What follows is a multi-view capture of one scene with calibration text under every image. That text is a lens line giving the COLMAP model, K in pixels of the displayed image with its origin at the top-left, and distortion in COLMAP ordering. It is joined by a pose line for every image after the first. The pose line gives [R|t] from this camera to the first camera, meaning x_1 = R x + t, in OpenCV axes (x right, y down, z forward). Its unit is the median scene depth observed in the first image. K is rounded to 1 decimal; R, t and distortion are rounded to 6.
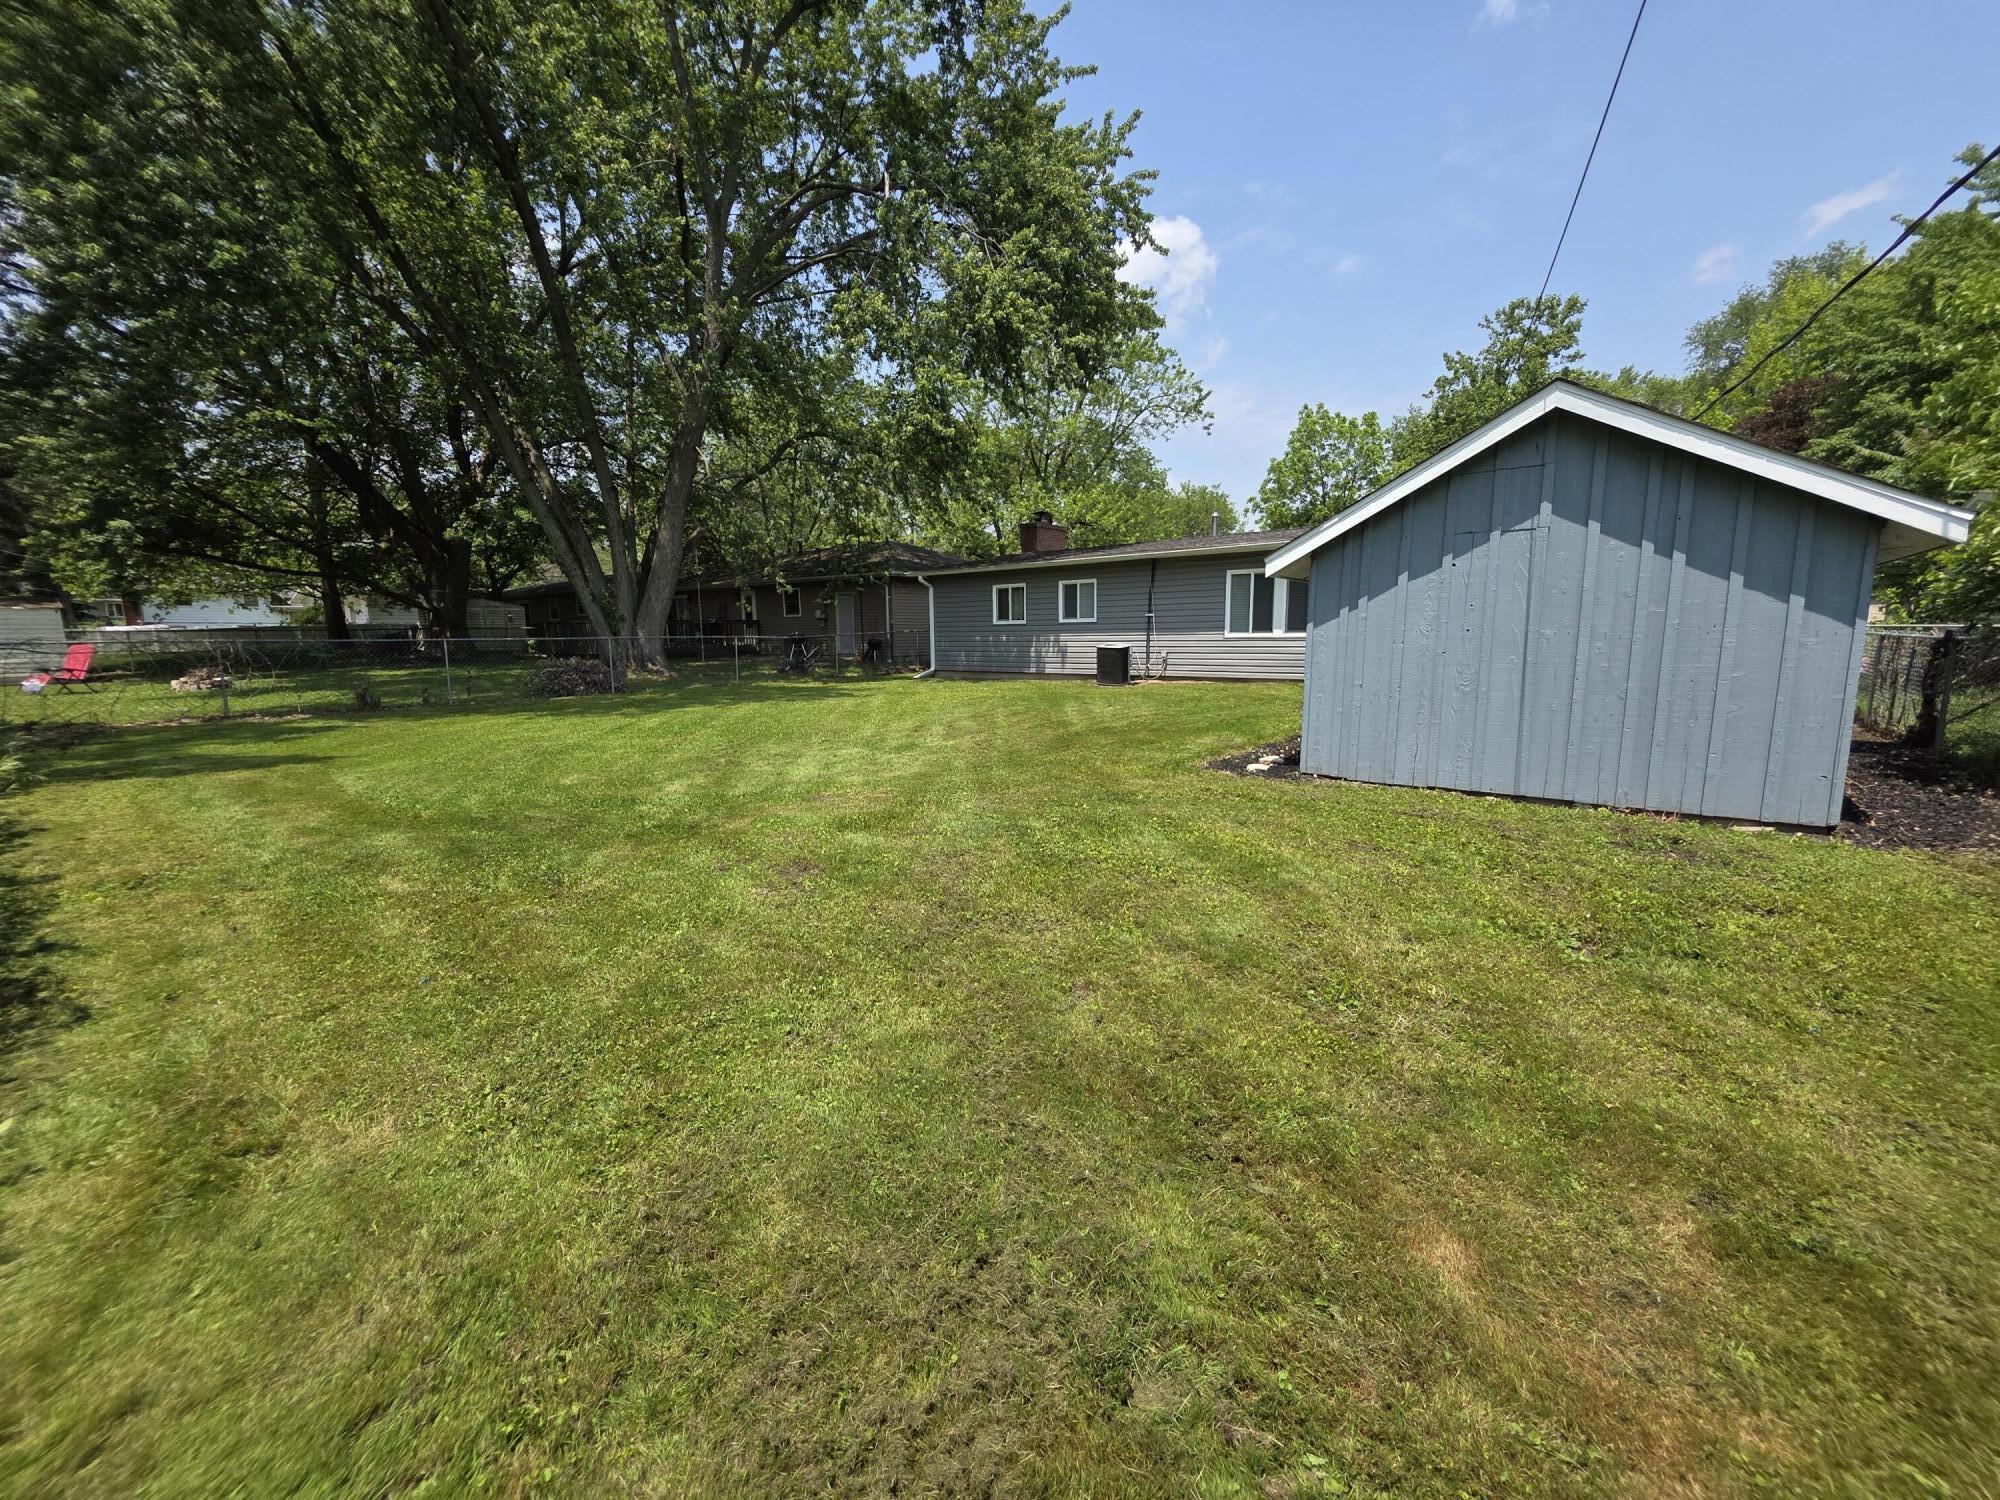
lens RADIAL K [[799.8, 0, 1000.0], [0, 799.8, 750.0], [0, 0, 1]] dist [-0.000743, 0.000571]
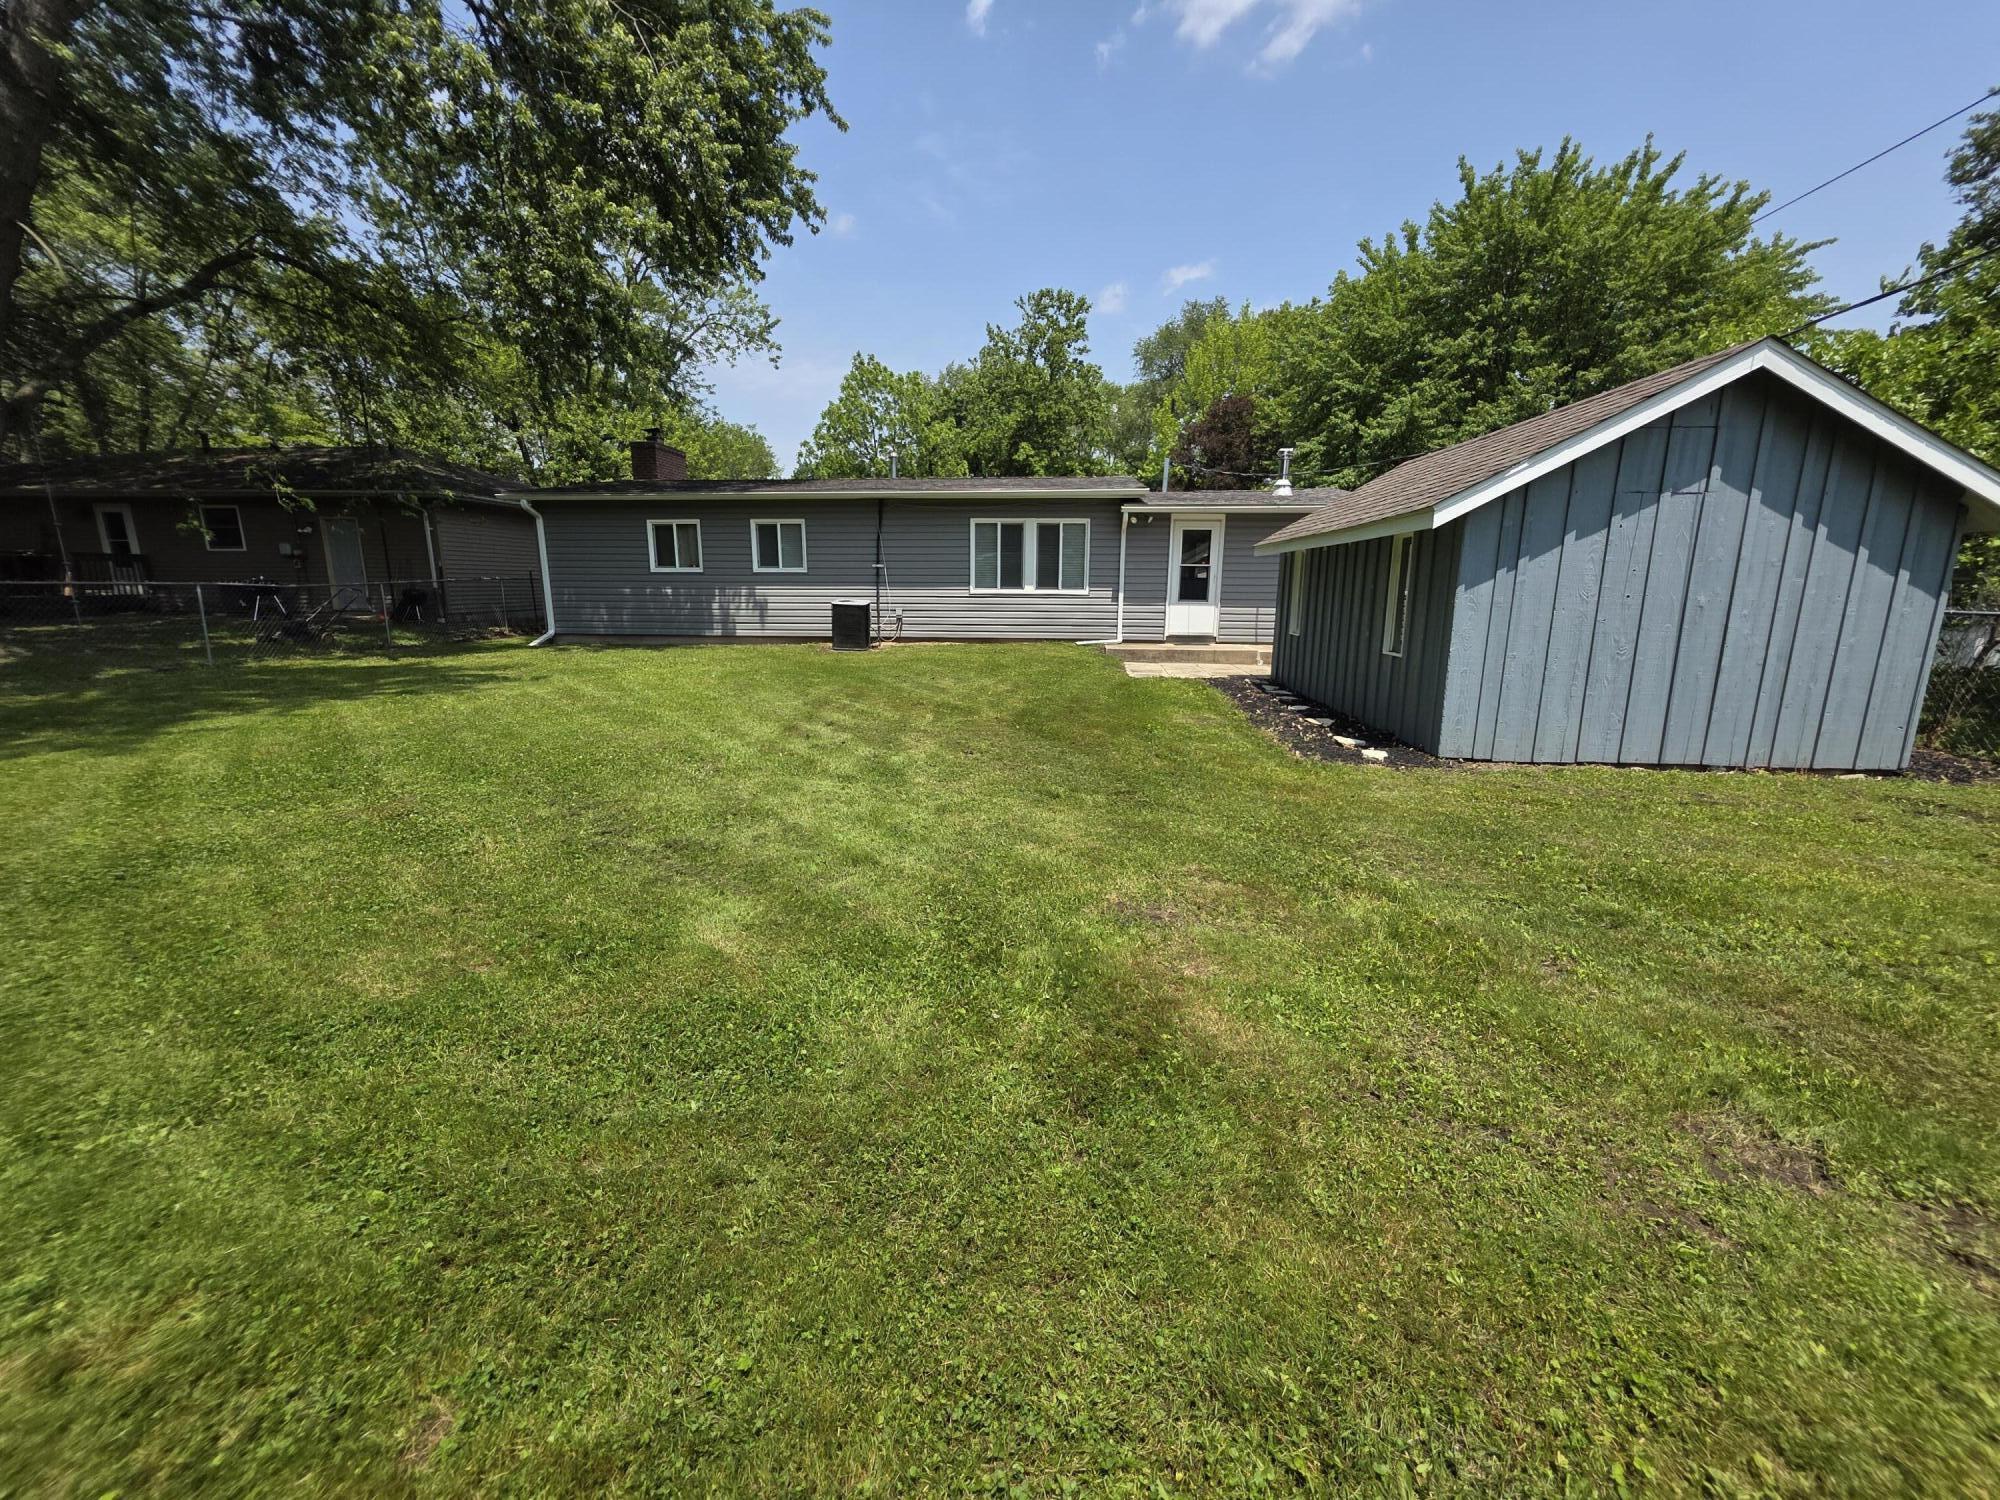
lens RADIAL K [[799.8, 0, 1000.0], [0, 799.8, 750.0], [0, 0, 1]] dist [-0.000743, 0.000571]
pose [[0.830488, -0.097974, 0.548353, -0.192313], [0.065674, 0.994767, 0.078269, -0.030462], [-0.553151, -0.028989, 0.832576, 0.204768]]
